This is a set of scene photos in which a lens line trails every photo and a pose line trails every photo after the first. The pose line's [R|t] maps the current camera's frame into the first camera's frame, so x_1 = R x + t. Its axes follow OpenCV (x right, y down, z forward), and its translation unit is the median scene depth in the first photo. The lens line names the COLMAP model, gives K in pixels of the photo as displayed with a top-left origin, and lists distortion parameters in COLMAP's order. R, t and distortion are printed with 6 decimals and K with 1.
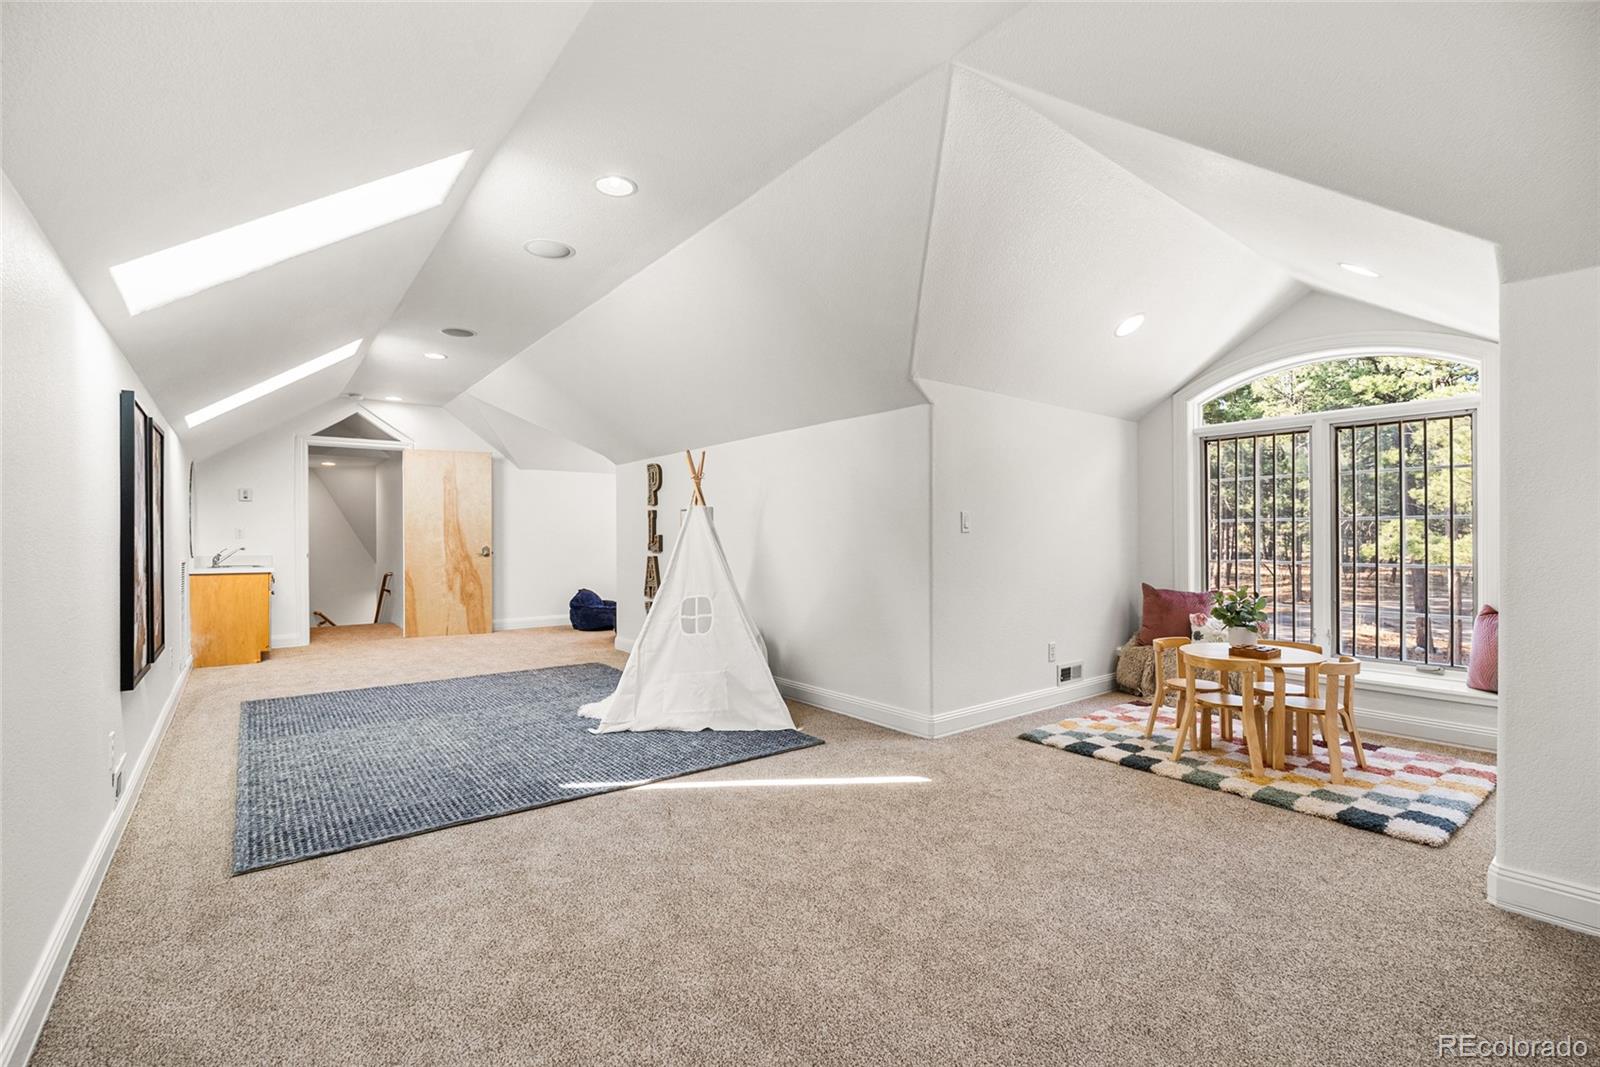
lens RADIAL K [[708.1, 0, 807.6], [0, 708.1, 529.6], [0, 0, 1]] dist [-0.007036, 0.001153]
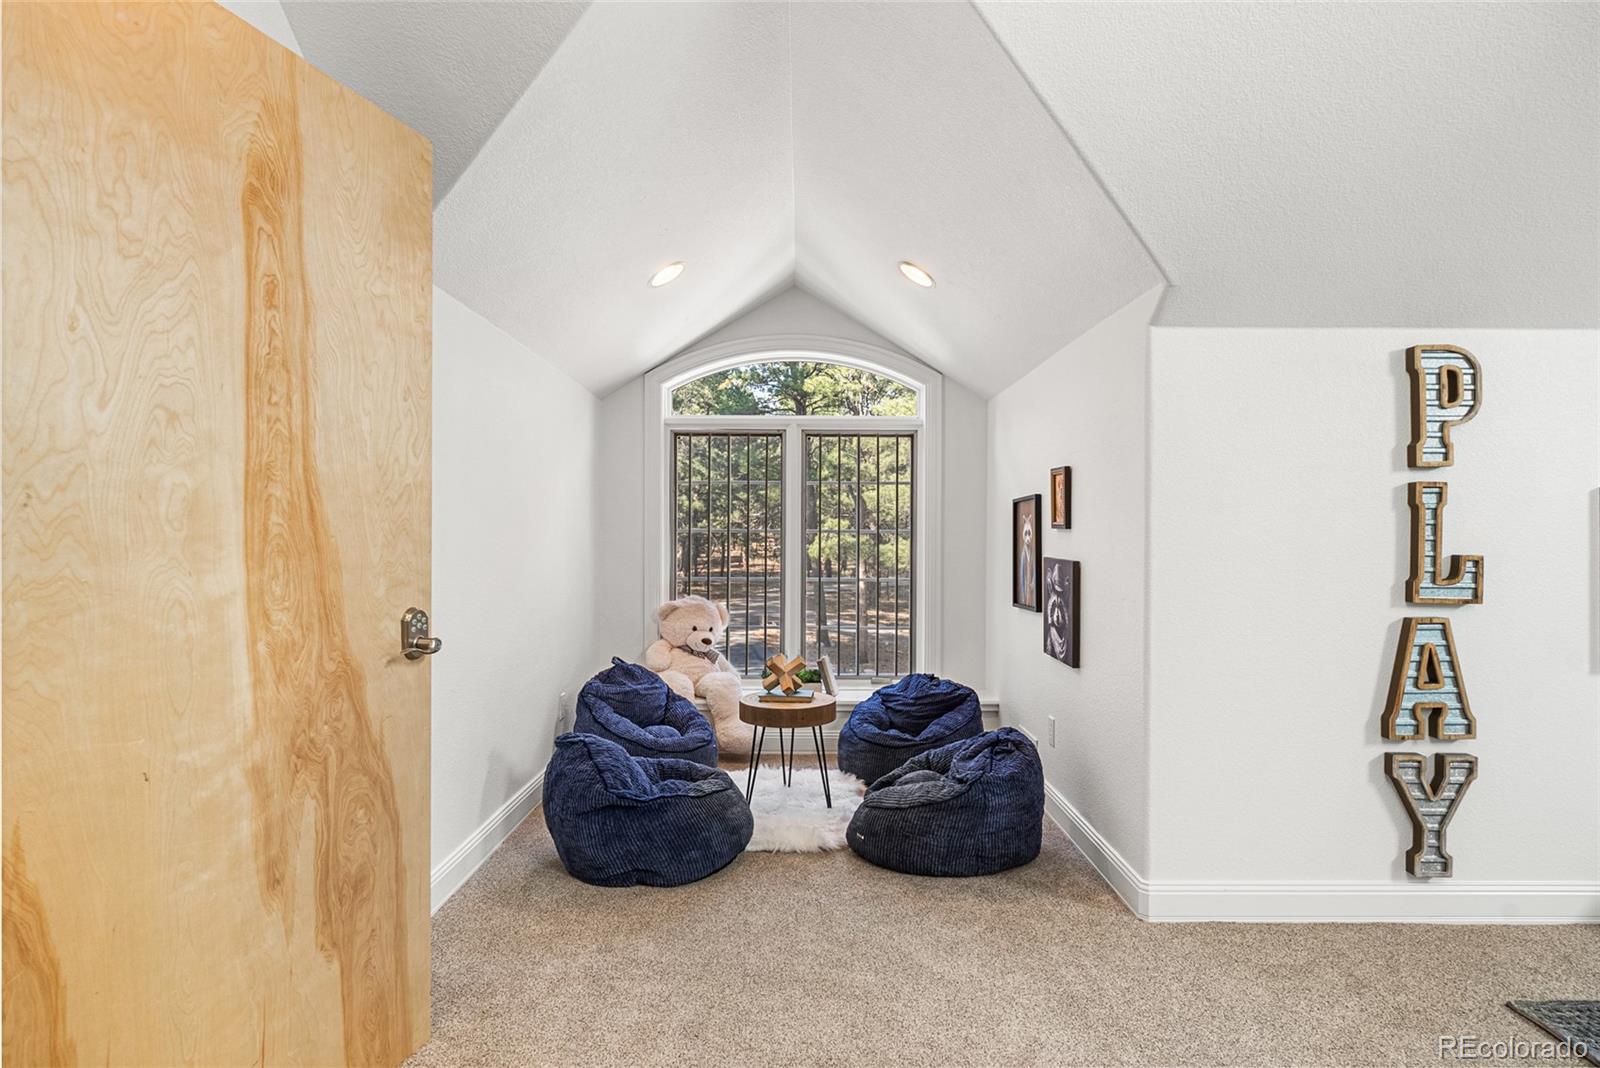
lens RADIAL K [[903.1, 0, 808.3], [0, 903.1, 529.9], [0, 0, 1]] dist [0.001036, 0.001964]
pose [[0.640115, 0.016743, 0.768097, -0.582851], [-0.008403, 0.999855, -0.014792, 0.004366], [-0.768233, 0.003015, 0.640163, 0.764311]]
